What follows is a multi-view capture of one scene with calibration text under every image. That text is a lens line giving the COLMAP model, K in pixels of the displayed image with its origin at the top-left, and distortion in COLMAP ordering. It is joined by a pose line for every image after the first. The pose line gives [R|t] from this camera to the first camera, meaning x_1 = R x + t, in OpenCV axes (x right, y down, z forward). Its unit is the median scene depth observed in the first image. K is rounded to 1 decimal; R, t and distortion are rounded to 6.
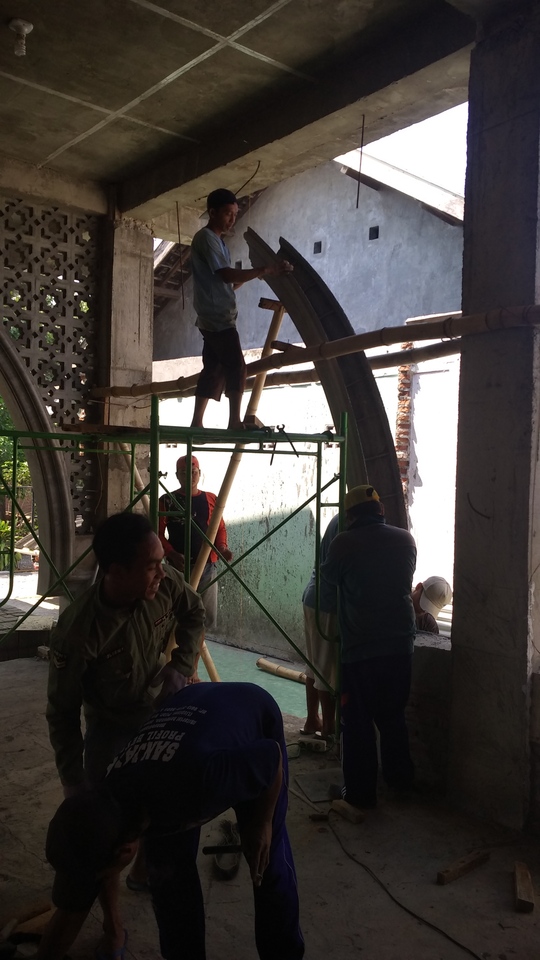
lens RADIAL K [[778.7, 0, 270.0], [0, 778.7, 480.0], [0, 0, 1]] dist [0.003605, -0.002487]
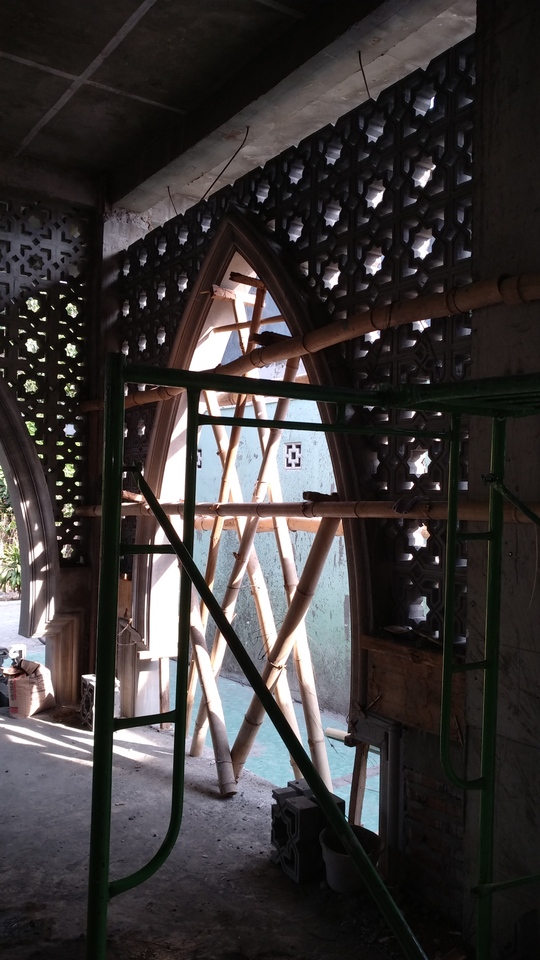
lens RADIAL K [[787.8, 0, 270.0], [0, 787.8, 480.0], [0, 0, 1]] dist [-0.002320, -0.001475]
pose [[0.996502, -0.009544, -0.083019, 0.063853], [0.007196, 0.999567, -0.028536, -0.000889], [0.083256, 0.027839, 0.996139, 0.132447]]
